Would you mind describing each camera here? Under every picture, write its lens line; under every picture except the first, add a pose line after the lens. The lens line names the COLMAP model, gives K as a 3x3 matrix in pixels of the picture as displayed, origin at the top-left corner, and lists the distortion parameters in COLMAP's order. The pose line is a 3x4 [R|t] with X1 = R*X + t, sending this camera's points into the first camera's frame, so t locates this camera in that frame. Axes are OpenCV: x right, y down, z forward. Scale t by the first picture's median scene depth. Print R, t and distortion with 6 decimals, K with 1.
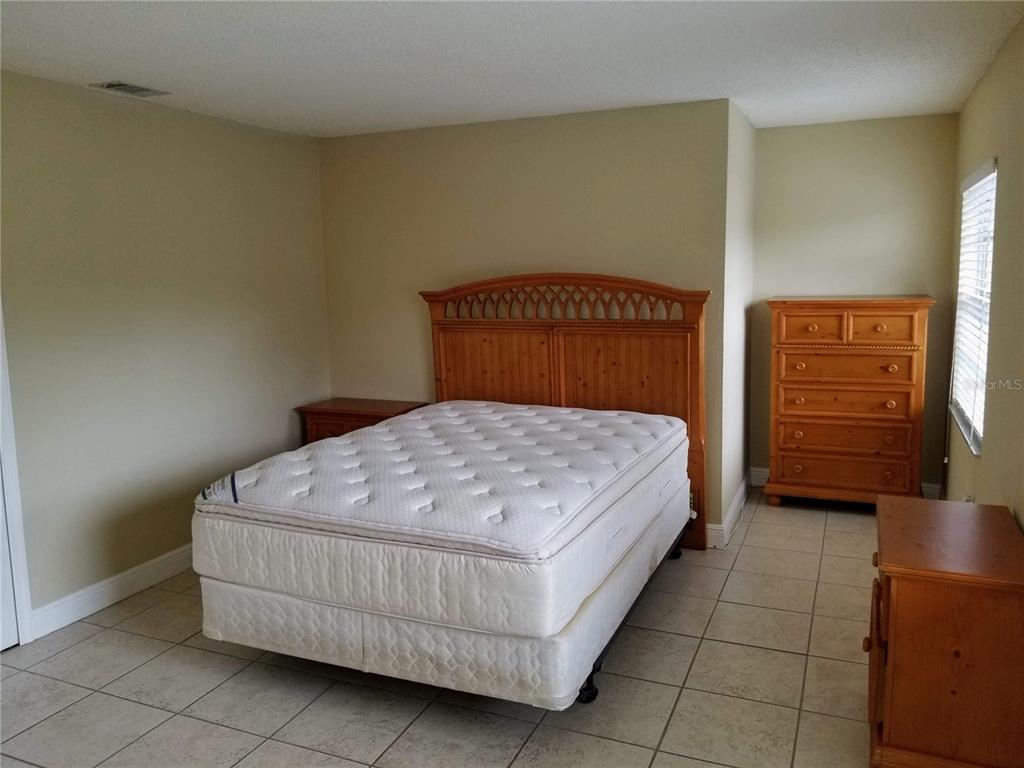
lens RADIAL K [[802.9, 0, 512.4], [0, 802.9, 383.2], [0, 0, 1]] dist [0.082334, -0.138701]
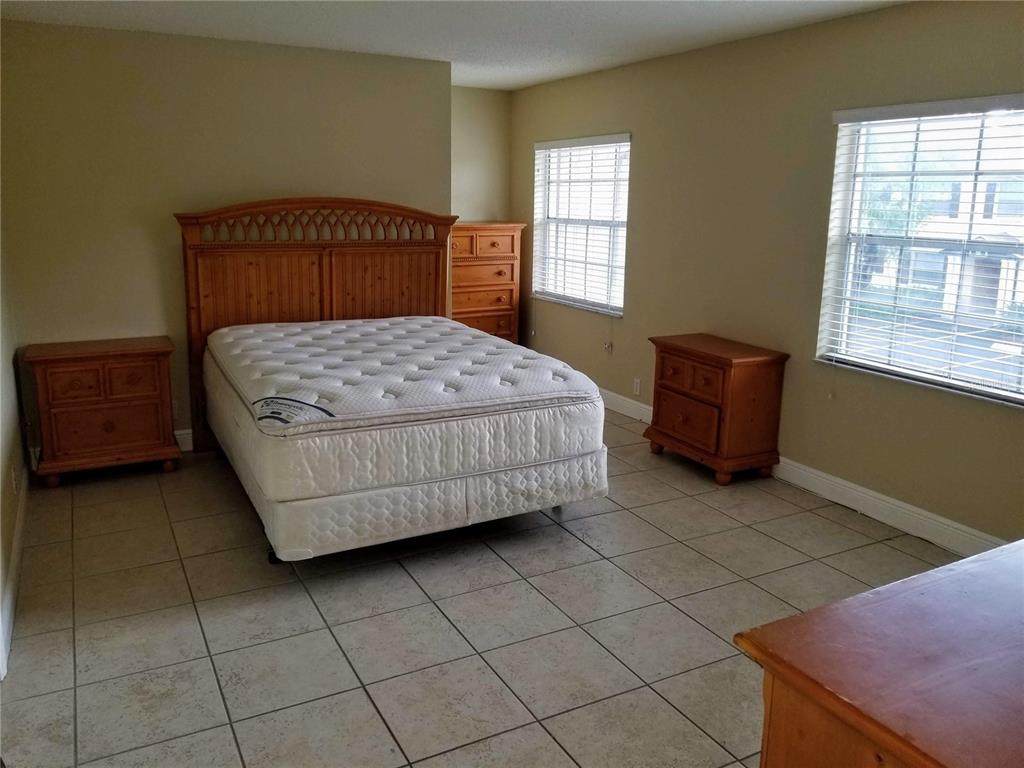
lens RADIAL K [[802.9, 0, 513.9], [0, 802.9, 373.6], [0, 0, 1]] dist [0.082334, -0.138701]
pose [[0.613572, -0.145342, 0.776148, -1.023843], [0.090839, 0.989381, 0.113461, -0.003201], [-0.784396, 0.000888, 0.620259, 0.184409]]
